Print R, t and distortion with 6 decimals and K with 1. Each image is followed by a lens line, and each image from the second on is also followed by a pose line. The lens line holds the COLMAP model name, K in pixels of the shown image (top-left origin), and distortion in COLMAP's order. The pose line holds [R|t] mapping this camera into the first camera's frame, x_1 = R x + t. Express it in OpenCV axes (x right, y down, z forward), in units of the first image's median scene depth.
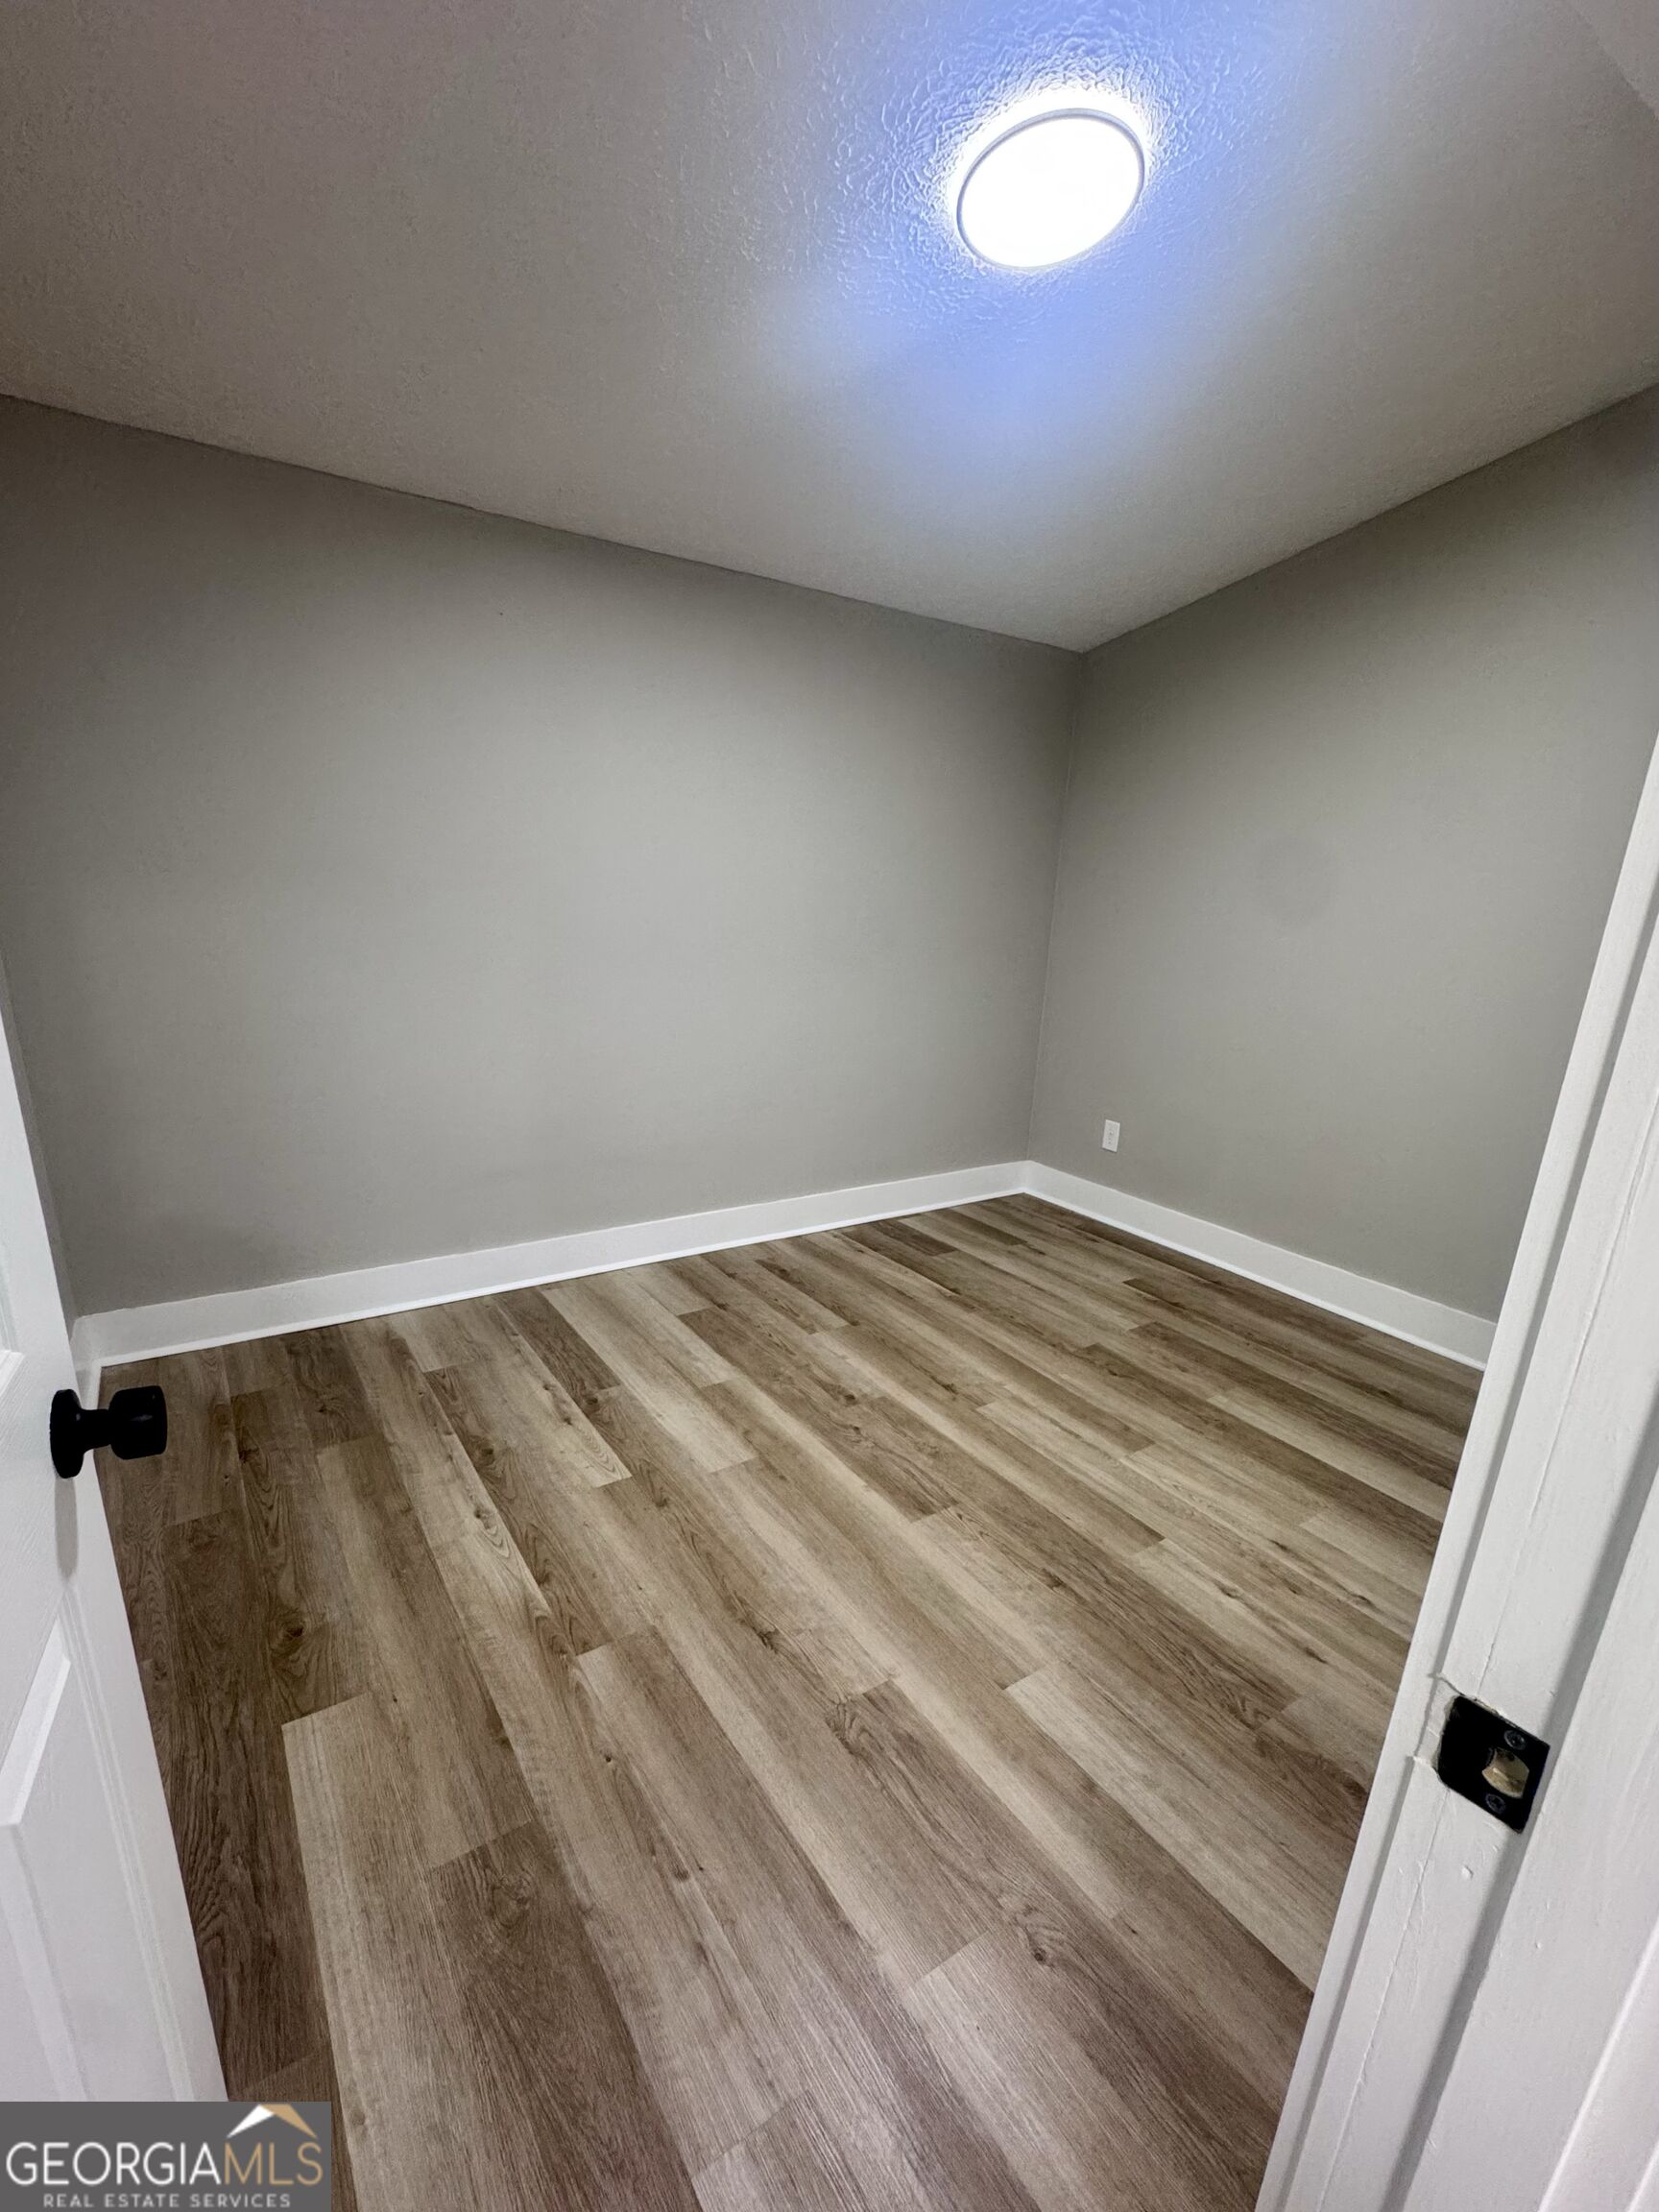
lens RADIAL K [[952.4, 0, 828.1], [0, 952.4, 1161.6], [0, 0, 1]] dist [-0.002769, -0.000204]
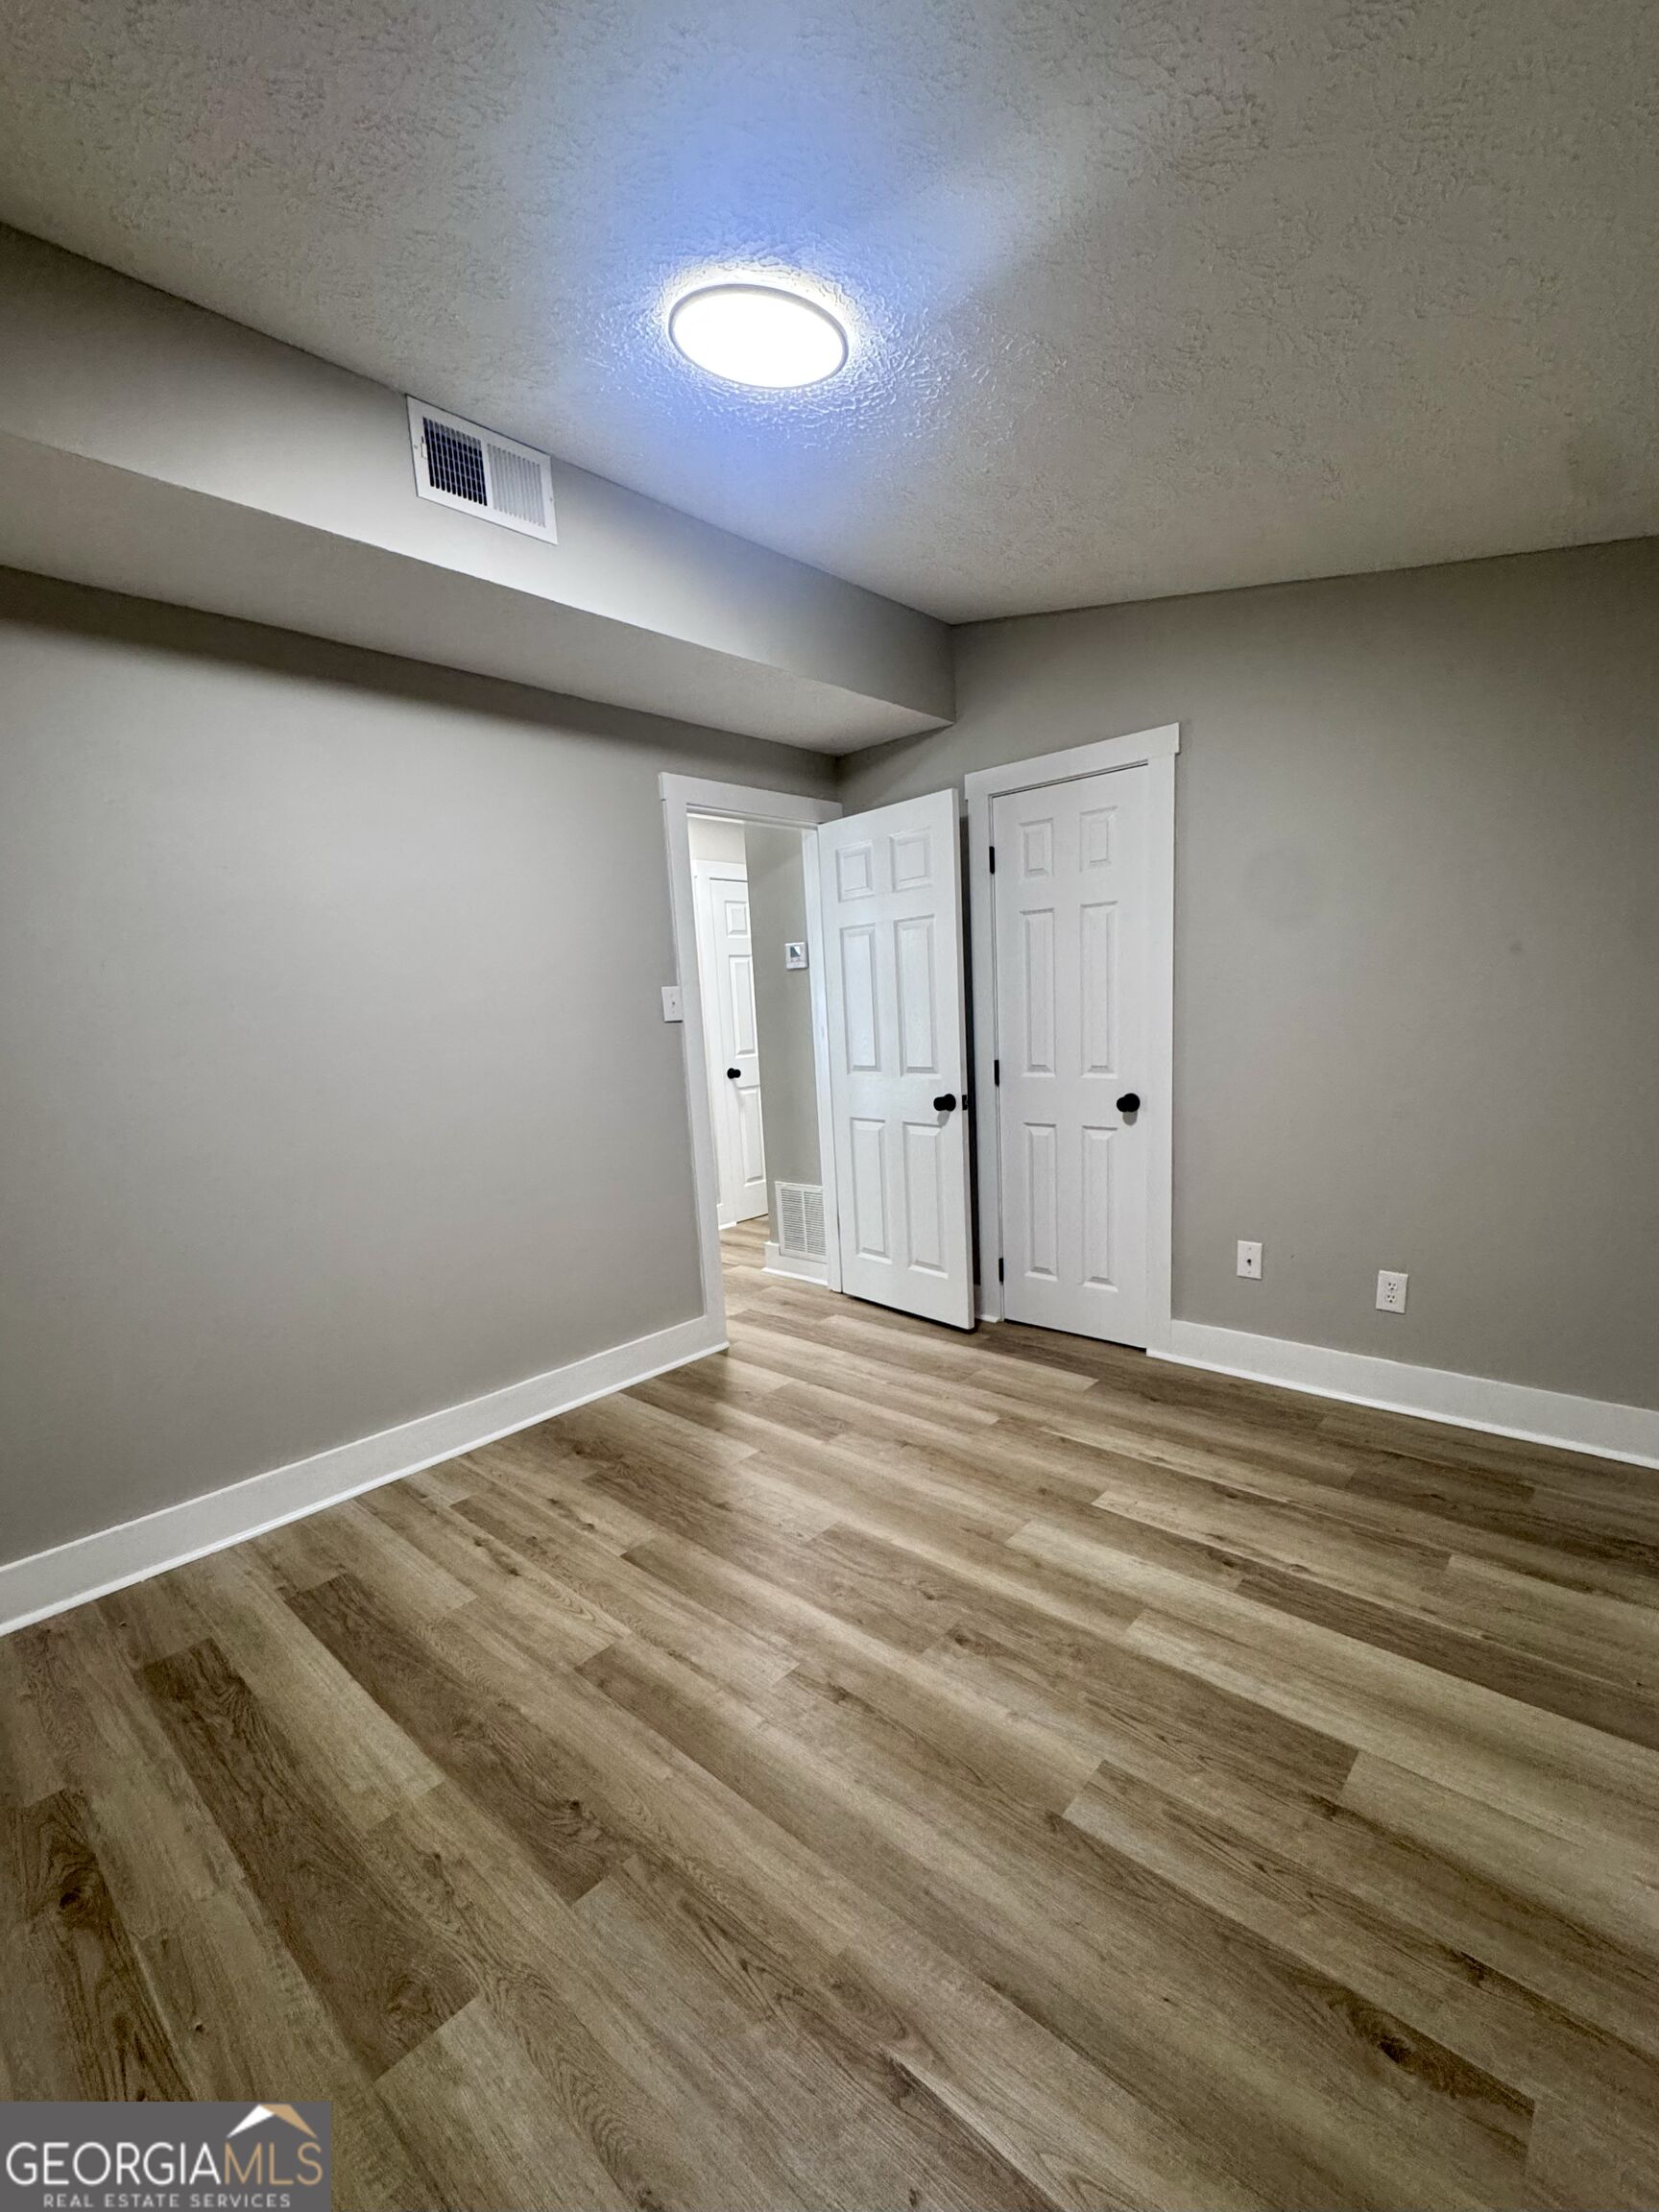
lens RADIAL K [[952.4, 0, 828.1], [0, 952.4, 1161.6], [0, 0, 1]] dist [-0.002769, -0.000204]
pose [[-0.969376, 0.048319, -0.240783, 0.306023], [-0.059399, 0.905212, 0.420789, -0.433984], [0.238291, 0.422205, -0.874620, 1.553909]]
